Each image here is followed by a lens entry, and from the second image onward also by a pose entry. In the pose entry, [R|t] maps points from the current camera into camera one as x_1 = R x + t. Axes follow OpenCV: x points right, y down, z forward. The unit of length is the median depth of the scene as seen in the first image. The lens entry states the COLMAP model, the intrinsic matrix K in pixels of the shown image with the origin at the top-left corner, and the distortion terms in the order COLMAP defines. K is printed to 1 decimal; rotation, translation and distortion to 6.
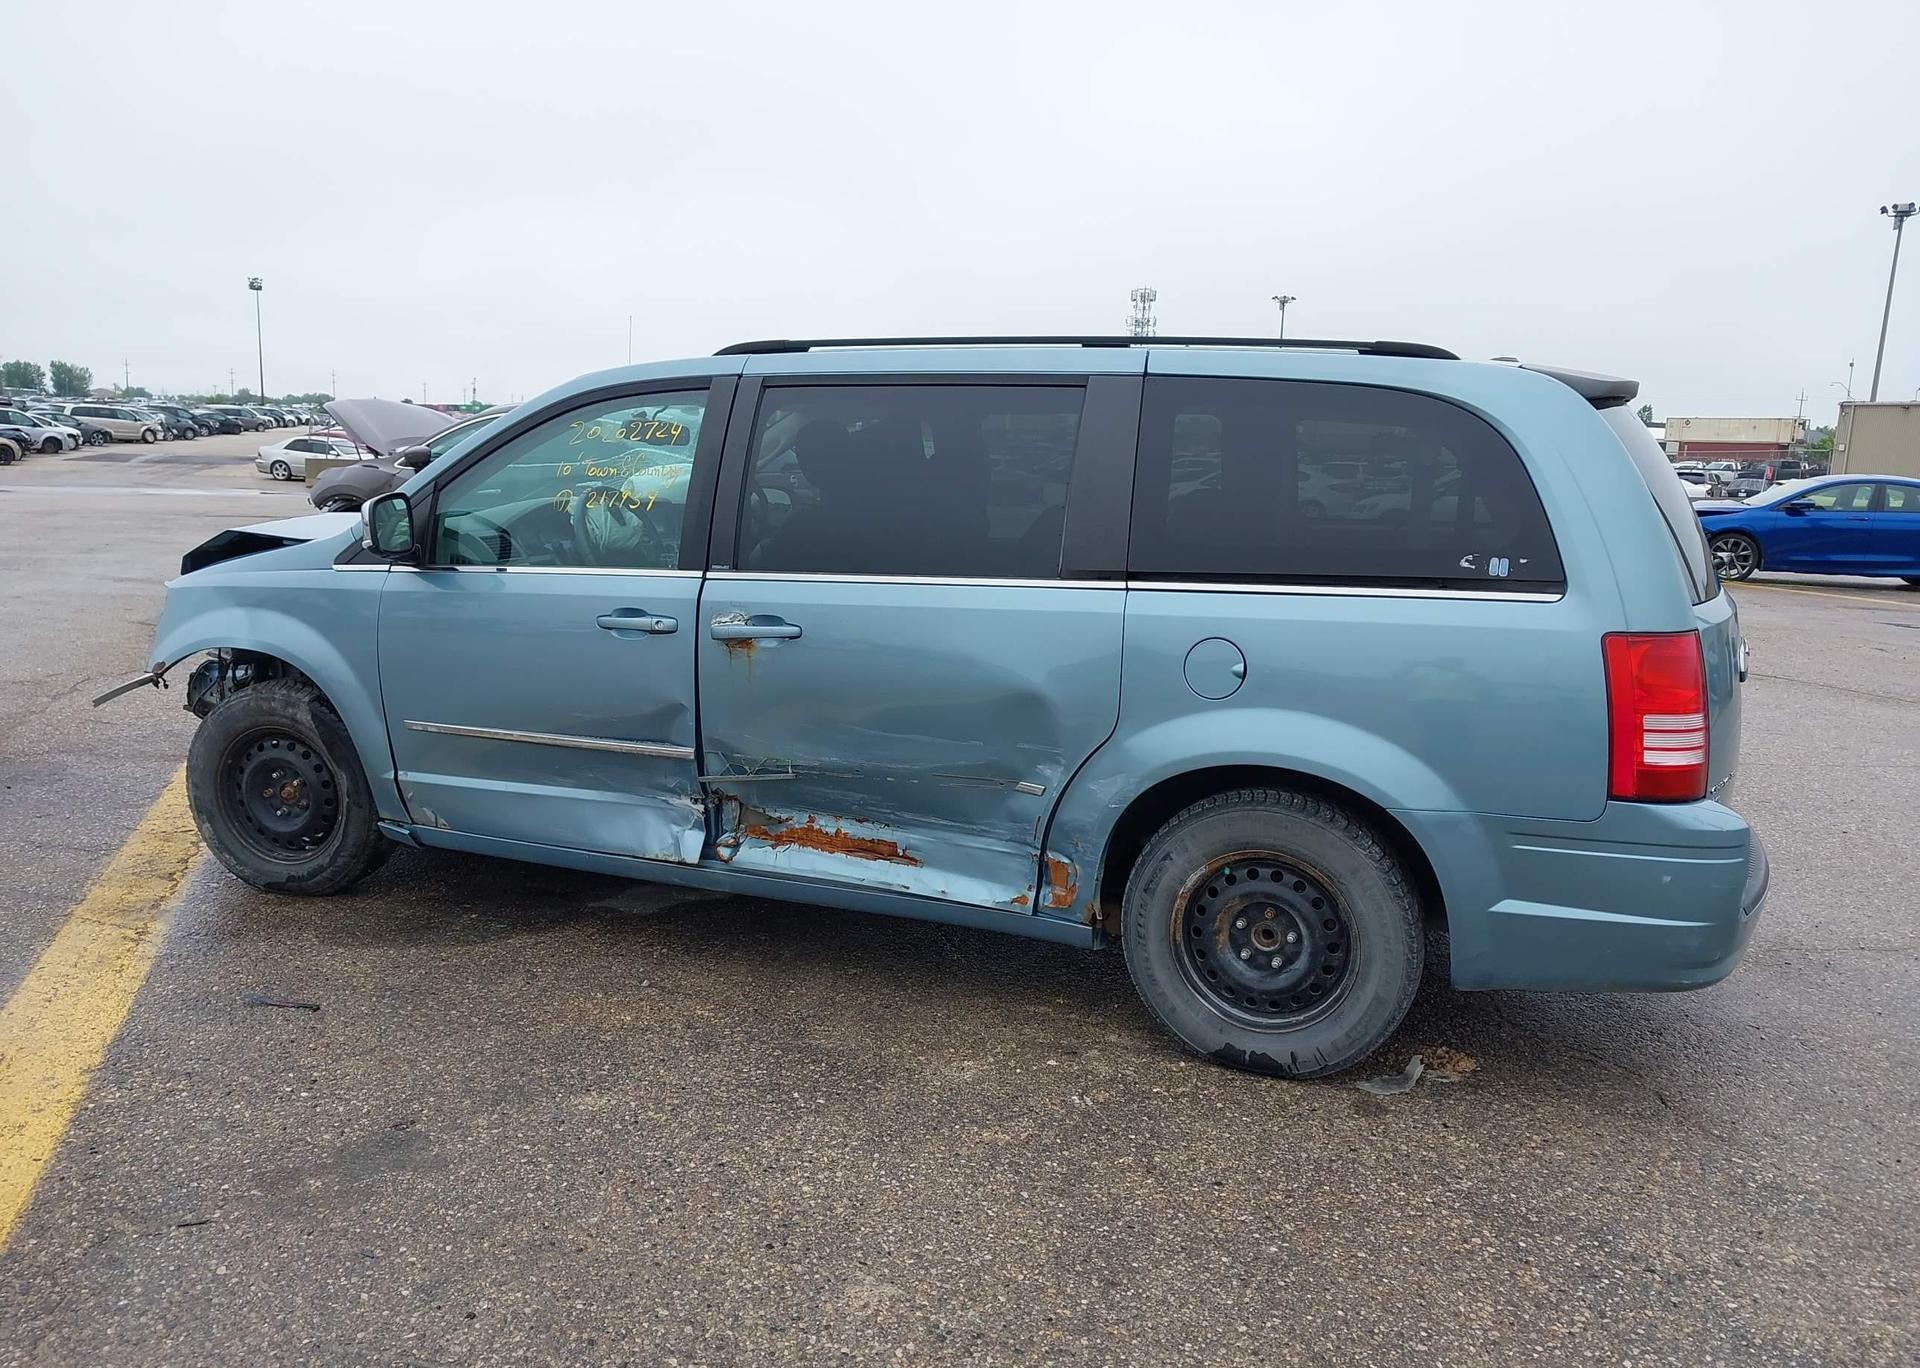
lens RADIAL K [[1528.3, 0, 951.0], [0, 1528.3, 675.9], [0, 0, 1]] dist [0.063369, -0.100784]
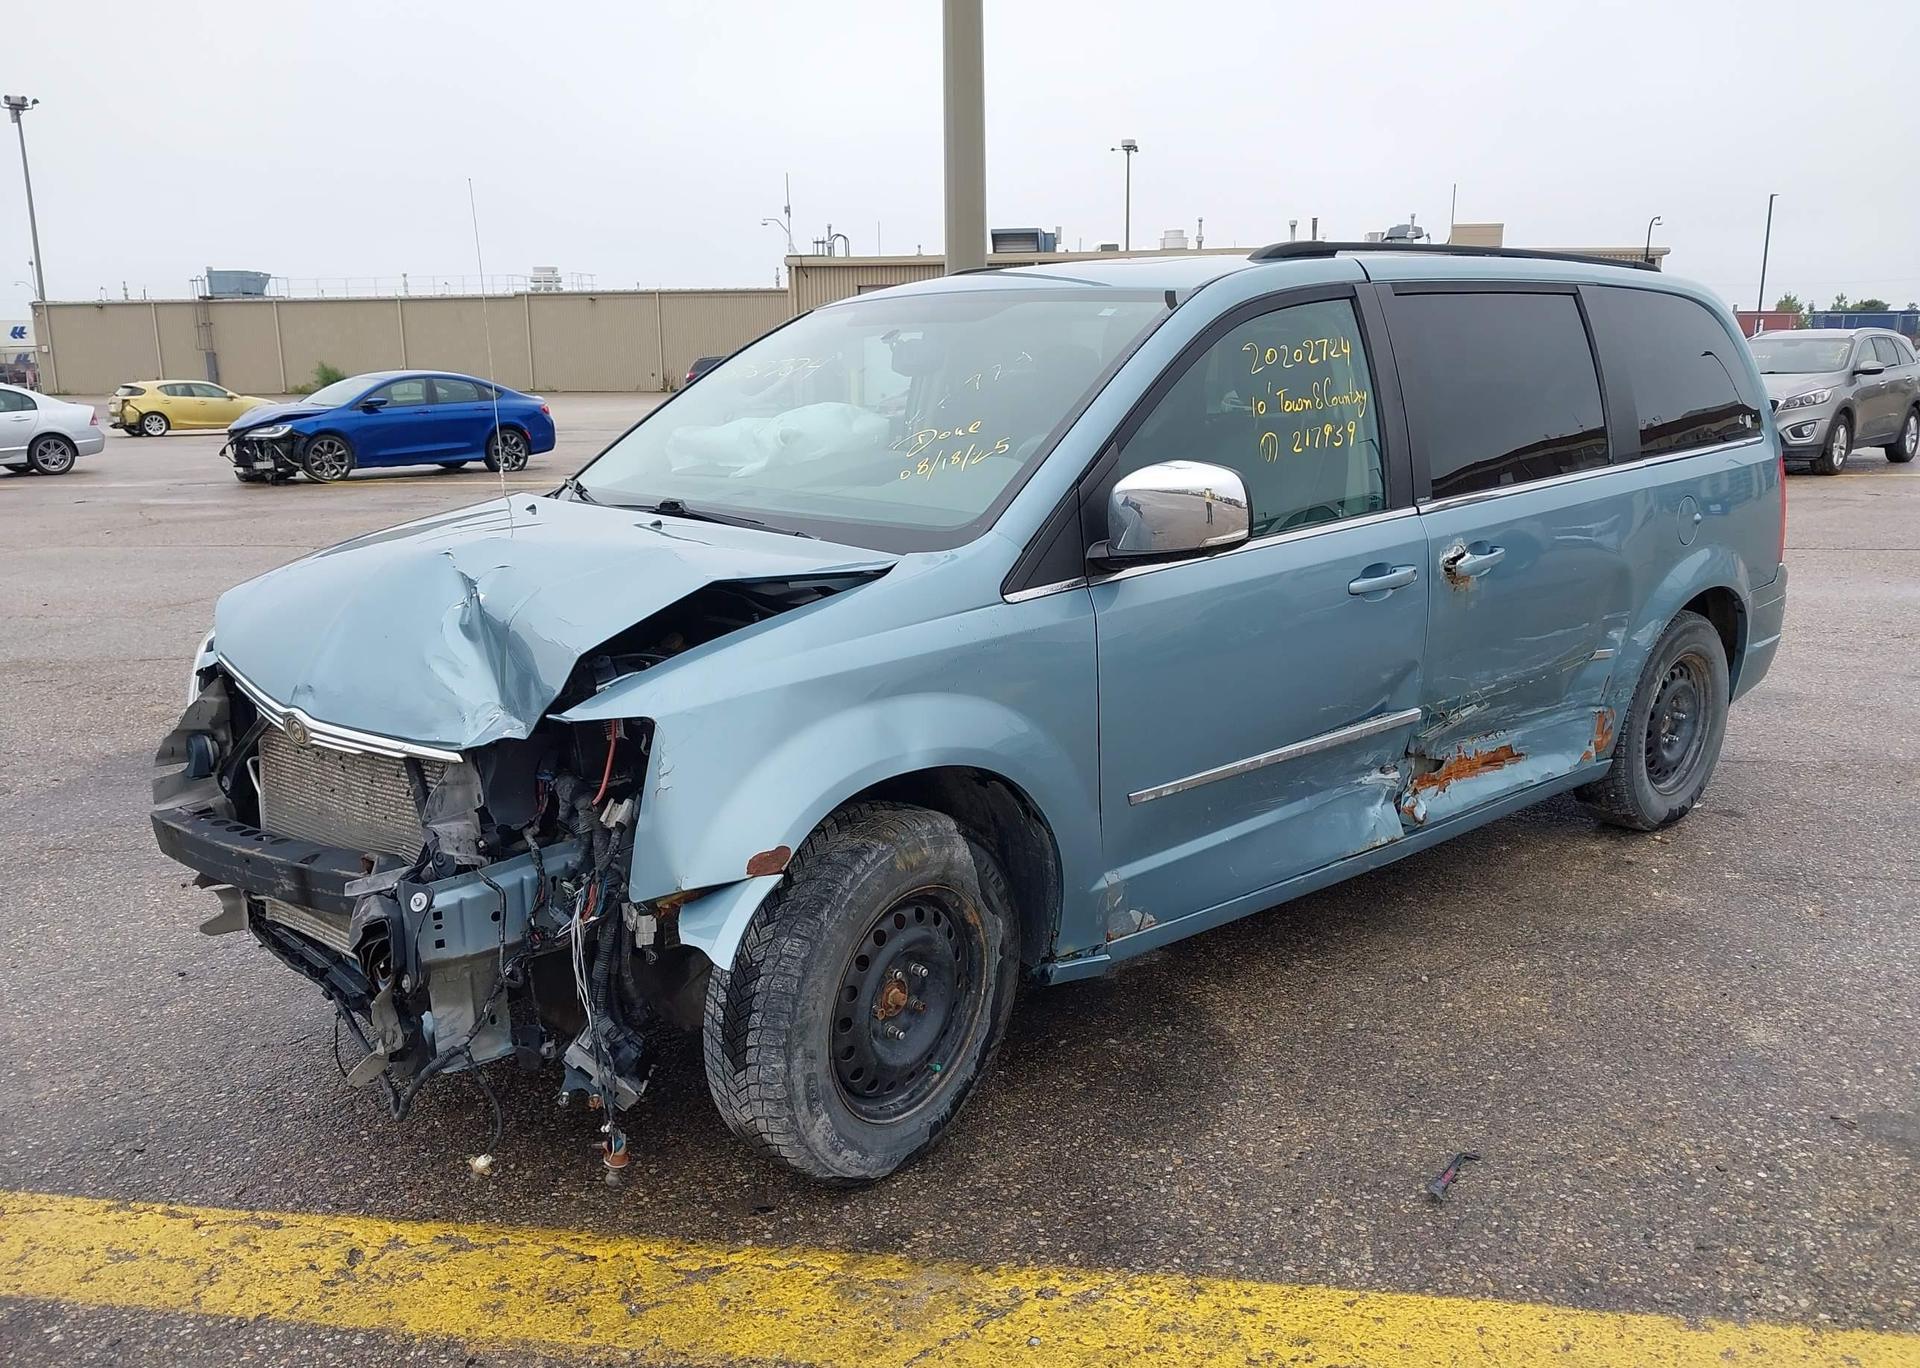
lens RADIAL K [[1537.4, 0, 951.3], [0, 1537.4, 689.7], [0, 0, 1]] dist [0.005852, -0.010183]
pose [[0.440646, -0.225699, 0.868845, -1.086846], [0.162990, 0.971905, 0.169809, -0.162494], [-0.882760, 0.066787, 0.465052, 0.844612]]
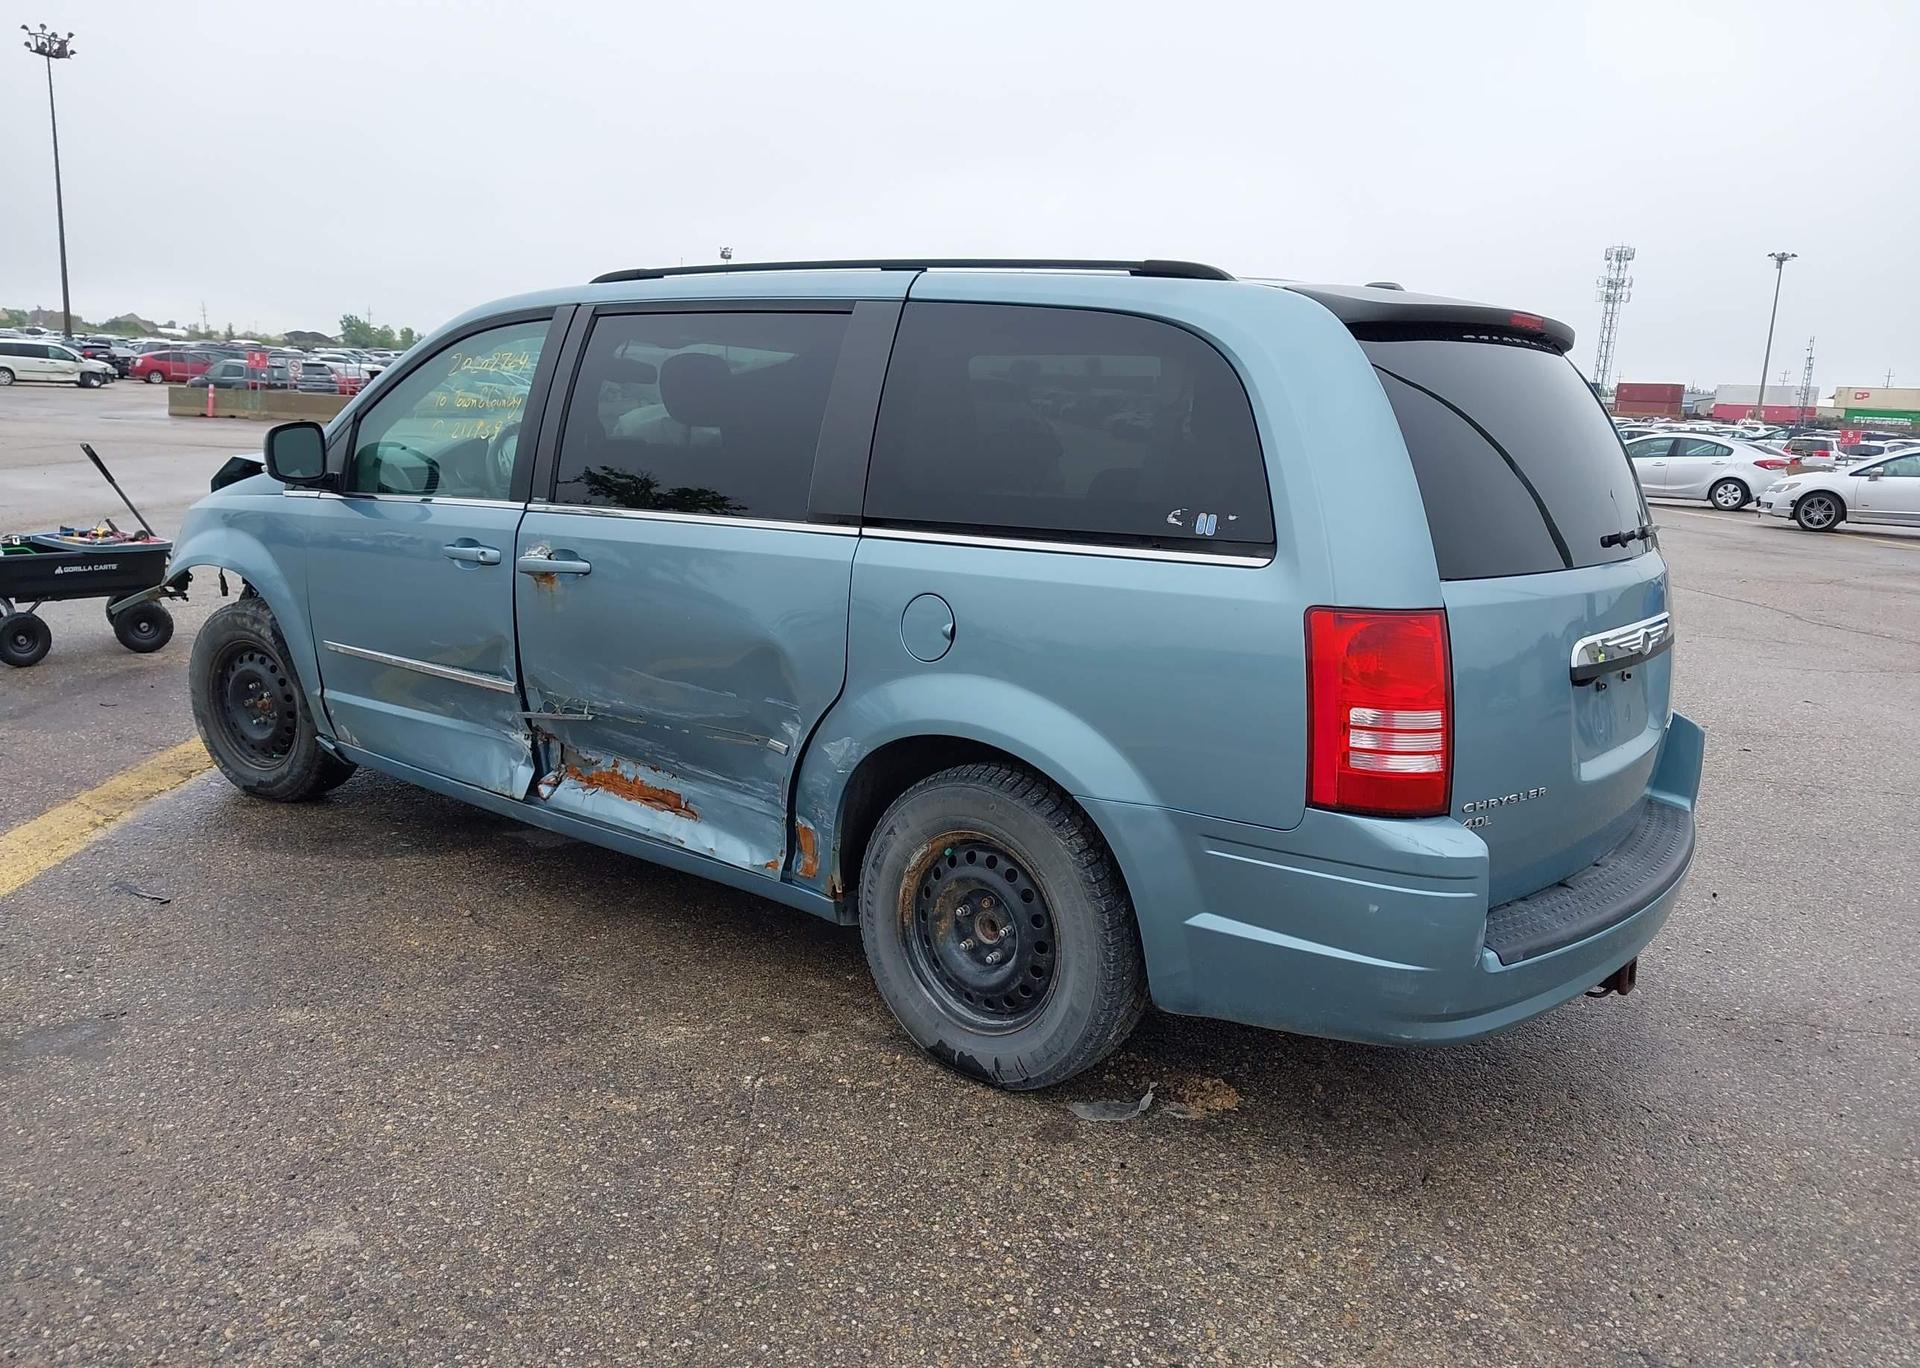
lens RADIAL K [[1529.8, 0, 960.0], [0, 1529.8, 684.0], [0, 0, 1]] dist [0.056744, -0.106821]
pose [[0.961450, 0.065023, -0.267182, 0.384096], [-0.057966, 0.997732, 0.034225, -0.002844], [0.268801, -0.017418, 0.963038, 0.121139]]
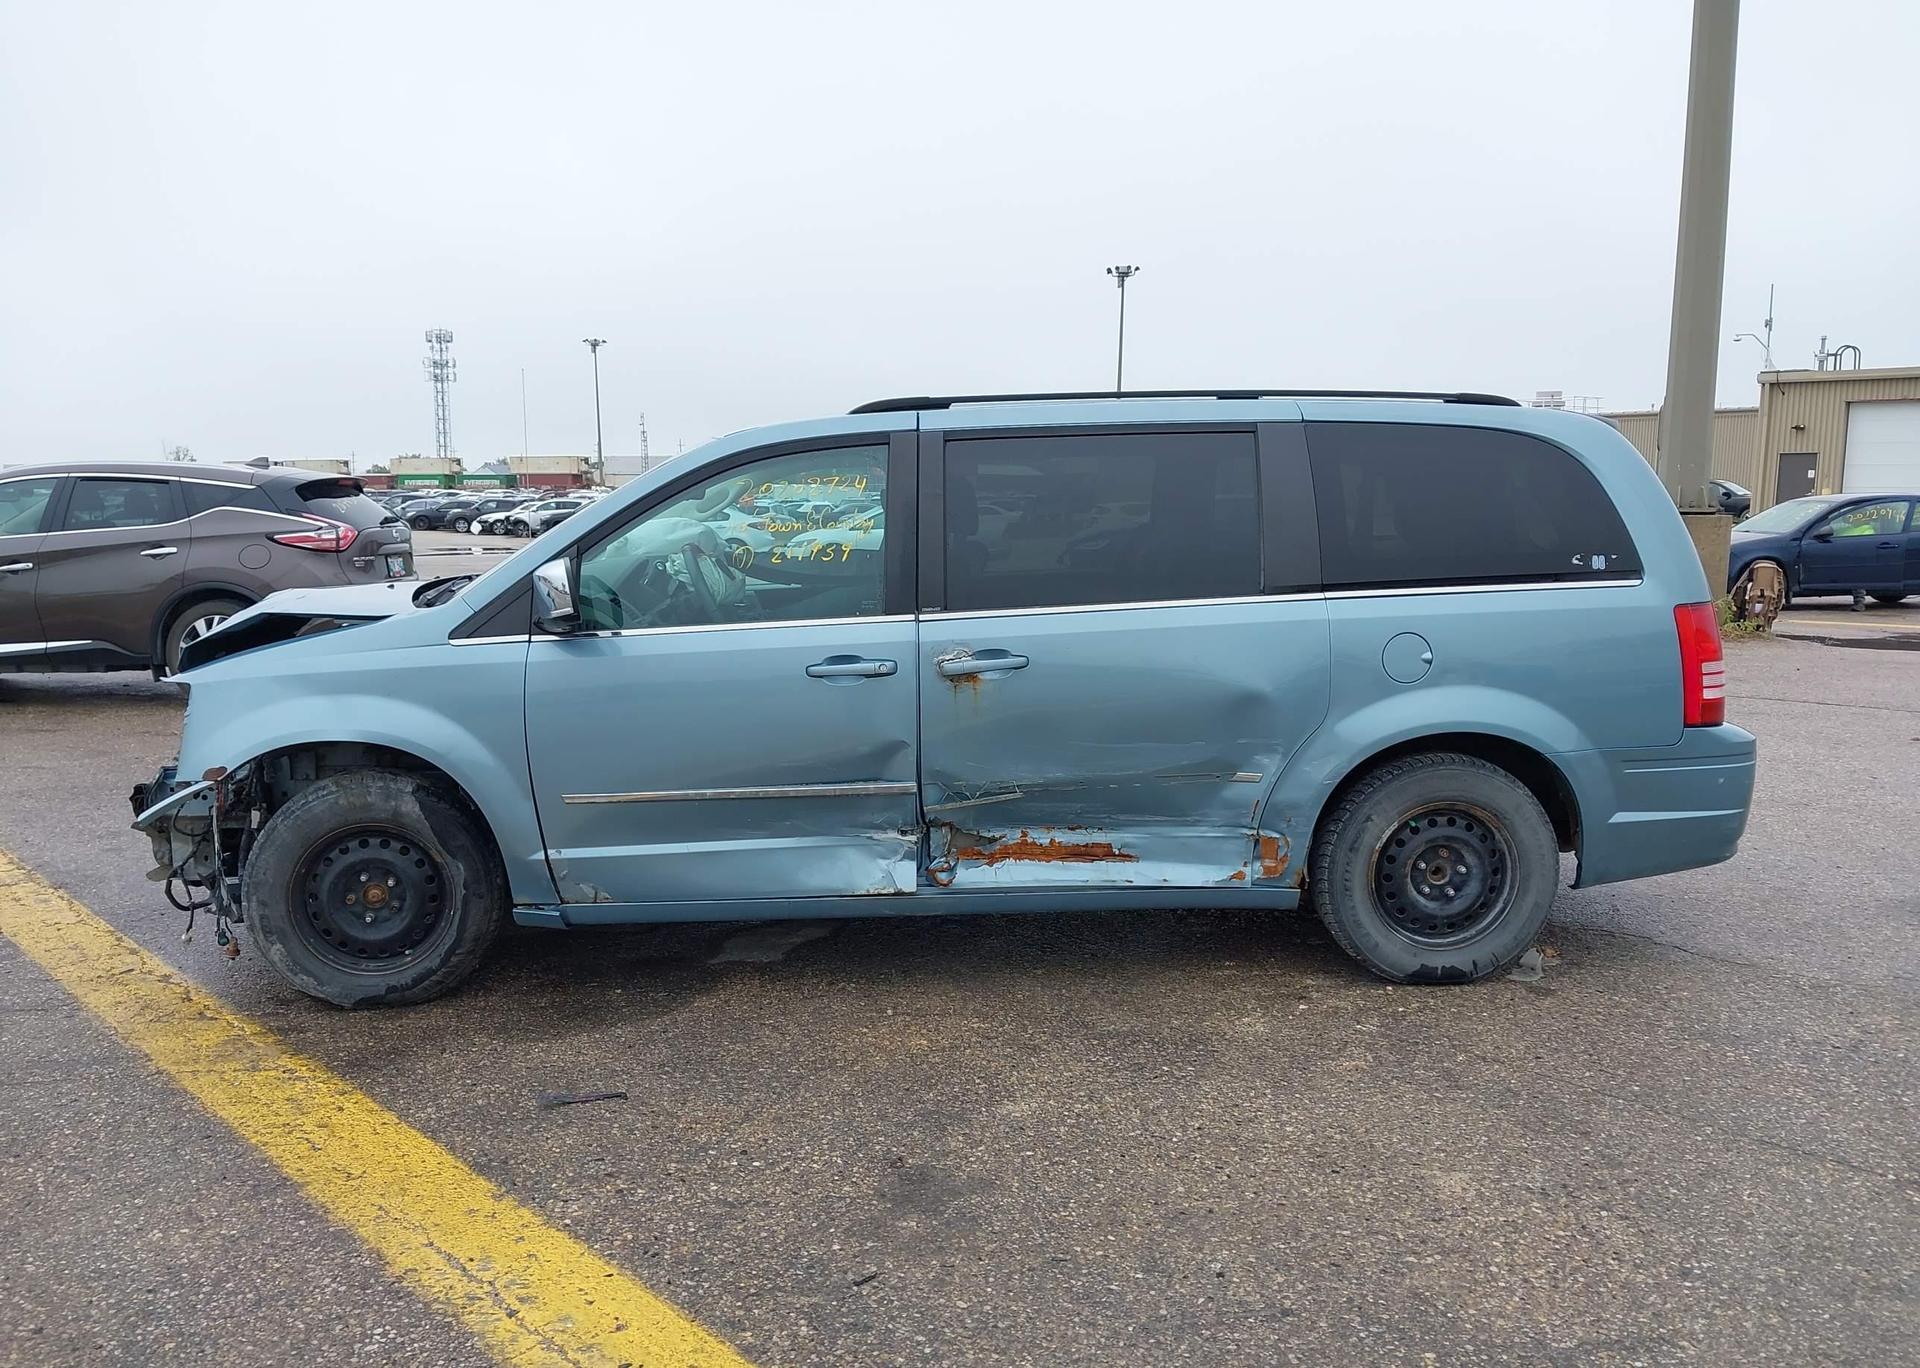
lens RADIAL K [[1519.5, 0, 951.4], [0, 1519.5, 676.1], [0, 0, 1]] dist [0.131571, -0.331307]
pose [[0.900690, -0.087626, 0.425535, -0.600550], [0.098557, 0.995125, -0.003691, -0.019609], [-0.423137, 0.045264, 0.904935, 0.037063]]
